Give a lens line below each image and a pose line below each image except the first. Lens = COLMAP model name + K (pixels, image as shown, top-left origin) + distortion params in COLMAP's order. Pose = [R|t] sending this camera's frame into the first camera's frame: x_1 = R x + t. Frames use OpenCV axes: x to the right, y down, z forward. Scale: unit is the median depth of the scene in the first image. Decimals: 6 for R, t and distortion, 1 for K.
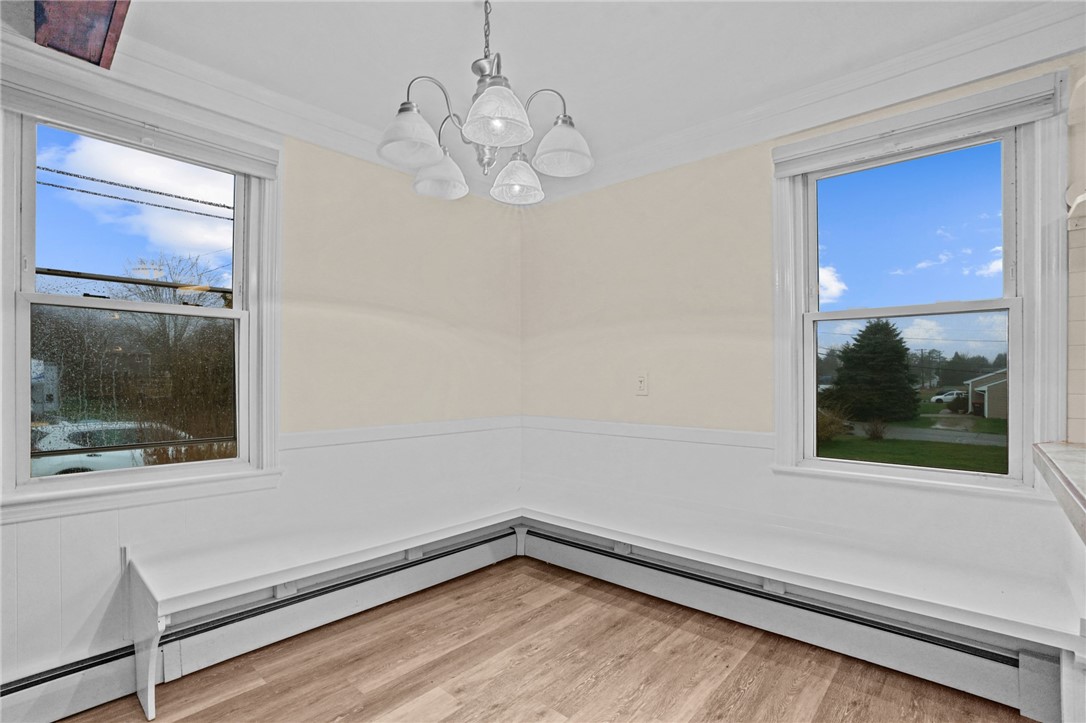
lens RADIAL K [[507.1, 0, 535.9], [0, 507.1, 375.5], [0, 0, 1]] dist [-0.071574, 0.026173]
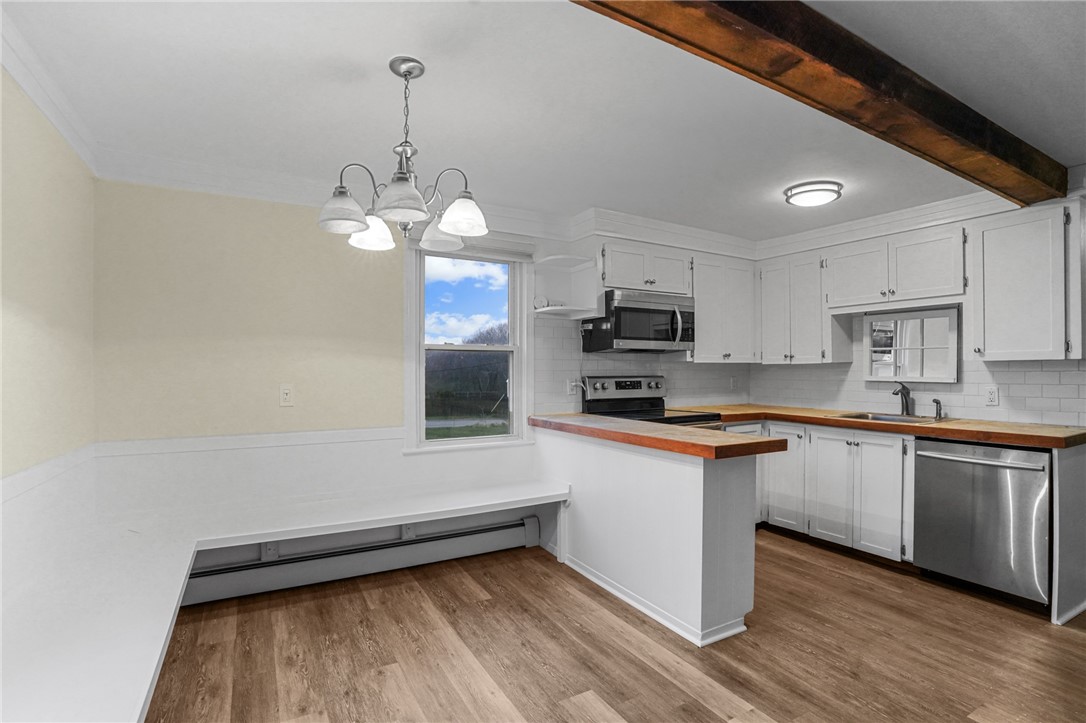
lens RADIAL K [[514.5, 0, 541.2], [0, 514.5, 372.1], [0, 0, 1]] dist [-0.071338, 0.026951]
pose [[0.312141, -0.000954, 0.950035, -0.832688], [0.000534, 1.000000, 0.000829, -0.044217], [-0.950036, 0.000249, 0.312141, 0.192110]]
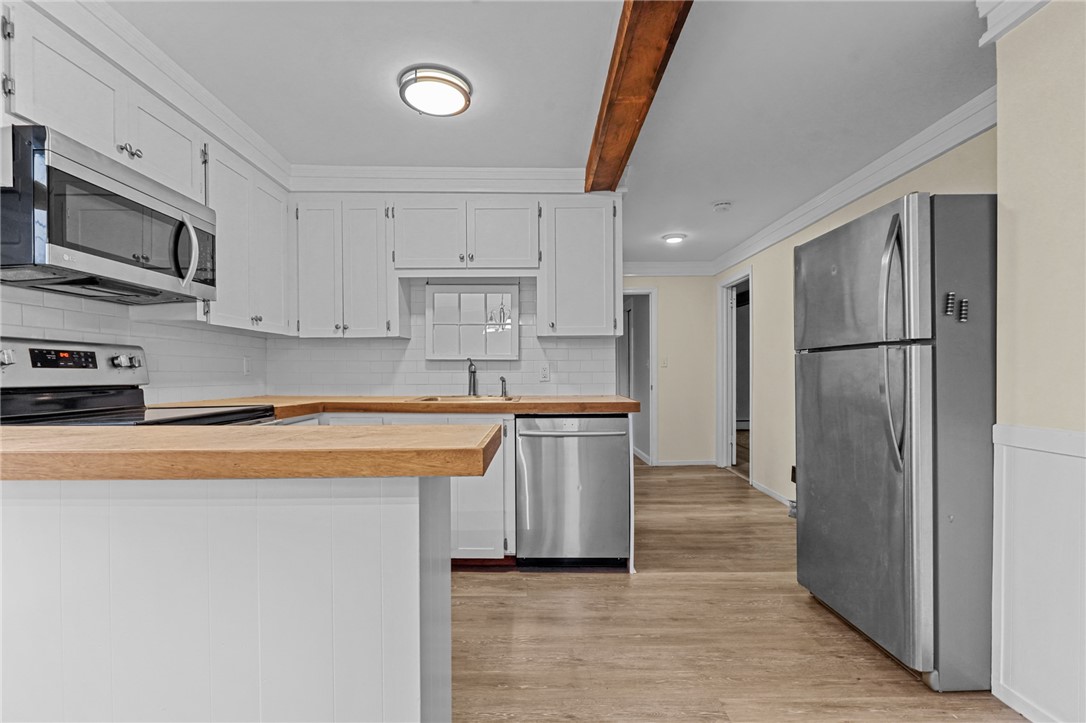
lens RADIAL K [[499.8, 0, 534.6], [0, 499.8, 376.6], [0, 0, 1]] dist [-0.000386, -0.000998]
pose [[-0.670140, 0.000287, 0.742235, -0.126109], [0.006220, 0.999967, 0.005229, 0.037541], [-0.742209, 0.008121, -0.670120, 0.455850]]
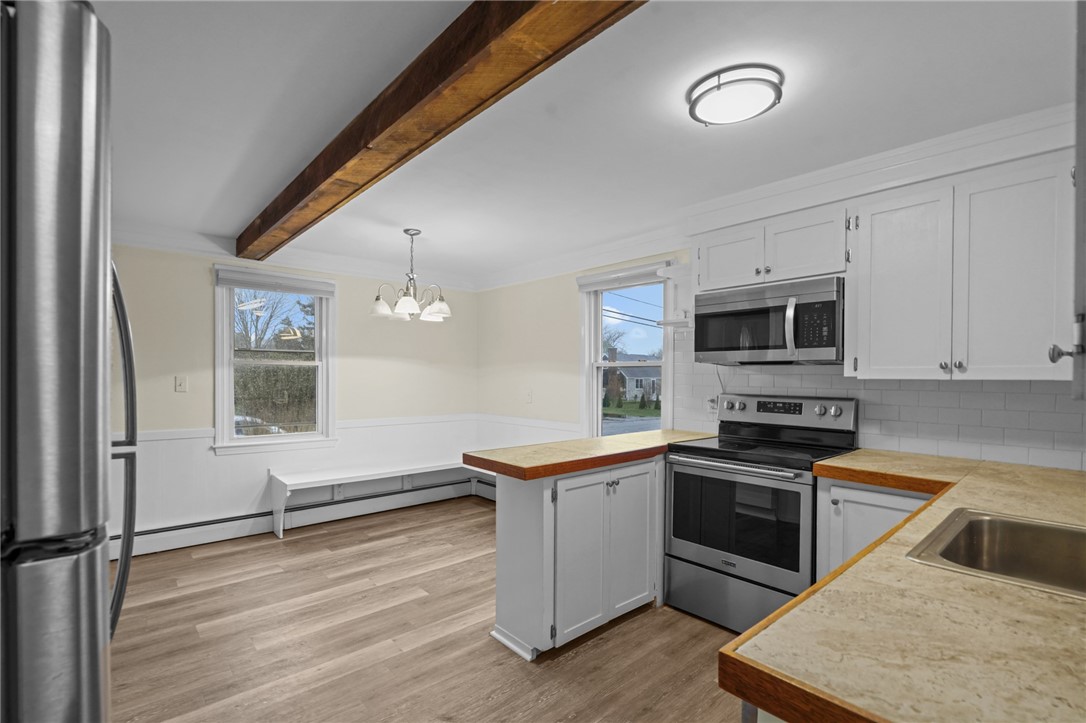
lens RADIAL K [[499.8, 0, 534.6], [0, 499.8, 376.6], [0, 0, 1]] dist [-0.000386, -0.000998]
pose [[0.993014, 0.005780, -0.117854, 0.567434], [-0.004831, 0.999954, 0.008338, -0.089857], [0.117897, -0.007711, 0.992996, -1.003872]]
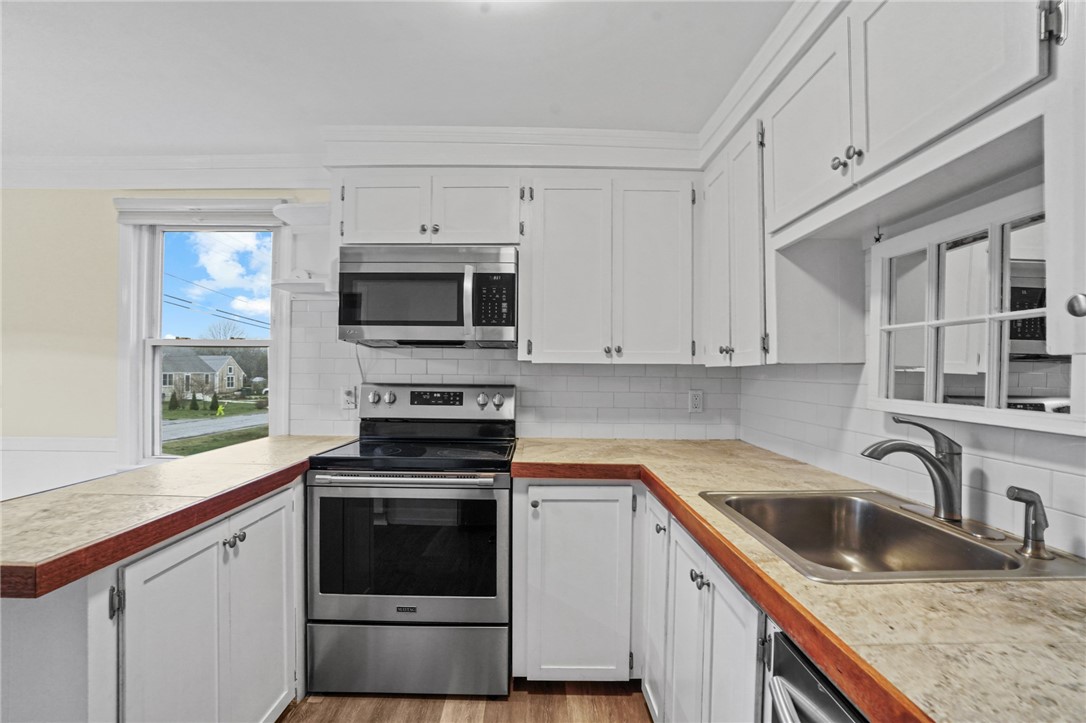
lens RADIAL K [[504.4, 0, 538.0], [0, 504.4, 371.1], [0, 0, 1]] dist [-0.065936, 0.025844]
pose [[0.736740, 0.009742, 0.676106, 0.460576], [-0.012134, 0.999926, -0.001185, -0.059615], [-0.676067, -0.007331, 0.736804, -0.556518]]
